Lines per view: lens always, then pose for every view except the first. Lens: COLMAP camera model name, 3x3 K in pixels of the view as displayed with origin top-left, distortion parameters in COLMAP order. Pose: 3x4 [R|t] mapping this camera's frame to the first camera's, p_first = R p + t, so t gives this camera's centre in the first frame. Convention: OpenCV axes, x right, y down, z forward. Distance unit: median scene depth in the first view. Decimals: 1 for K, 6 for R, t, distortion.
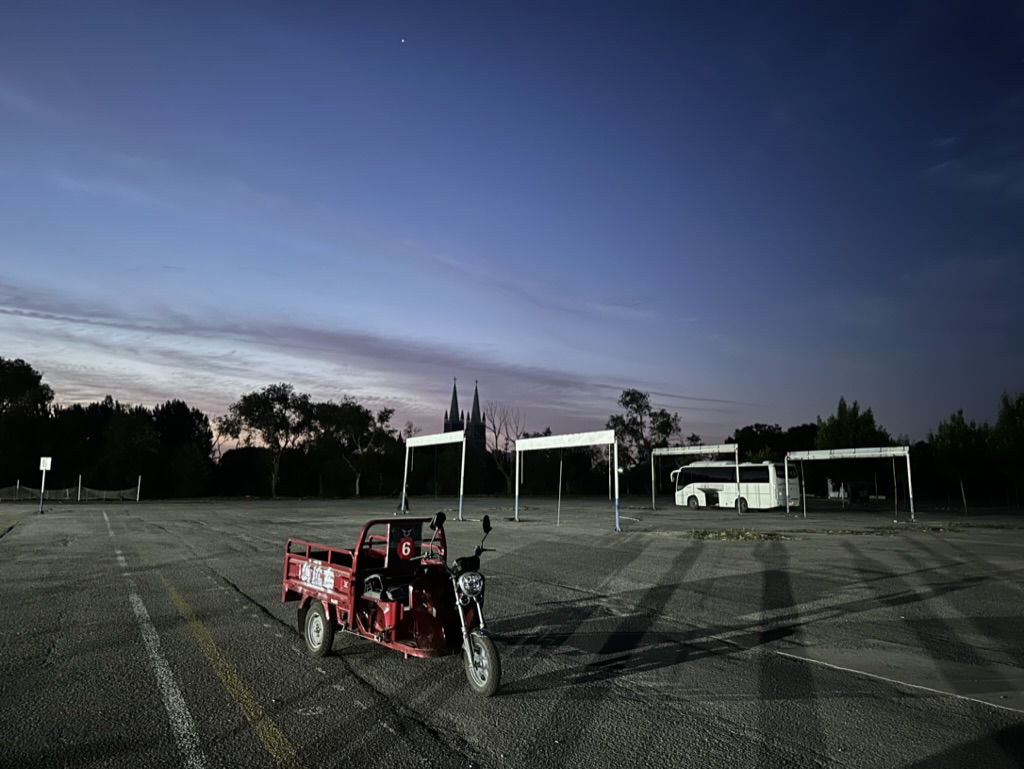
lens RADIAL K [[725.0, 0, 512.0], [0, 725.0, 384.5], [0, 0, 1]] dist [0.121122, -0.185012]
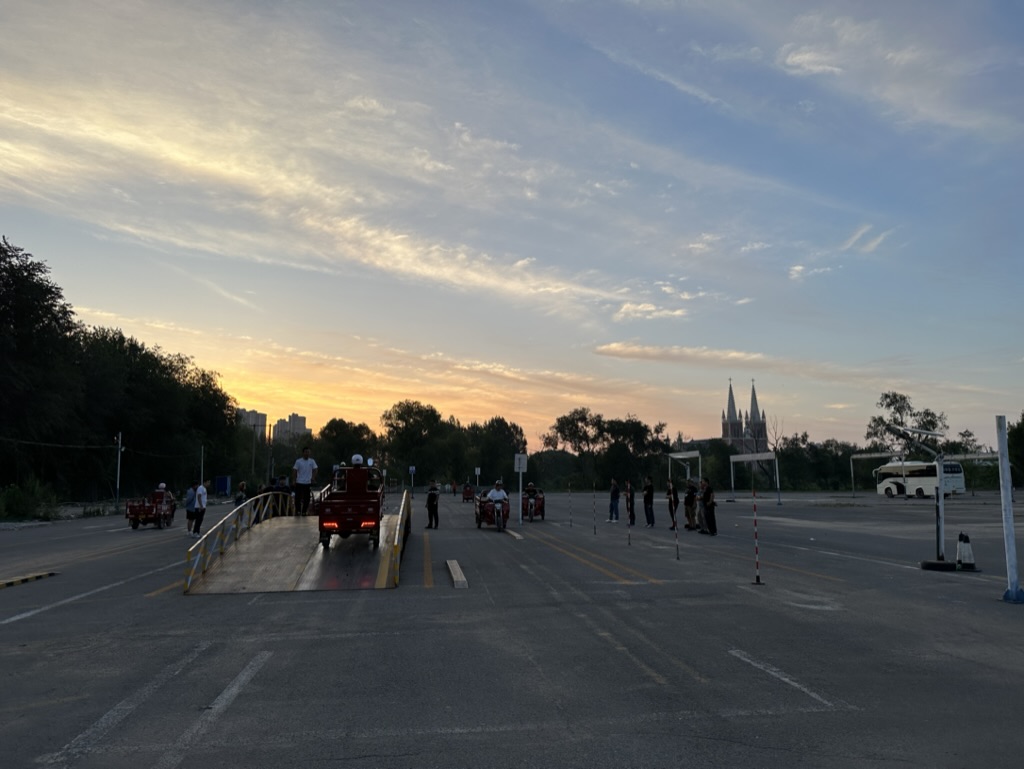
lens RADIAL K [[725.0, 0, 512.0], [0, 725.0, 384.5], [0, 0, 1]] dist [0.121122, -0.185012]
pose [[0.927283, -0.061369, -0.369298, 0.064023], [0.062399, 0.998009, -0.009167, -0.038476], [0.369125, -0.014543, 0.929266, -0.293072]]
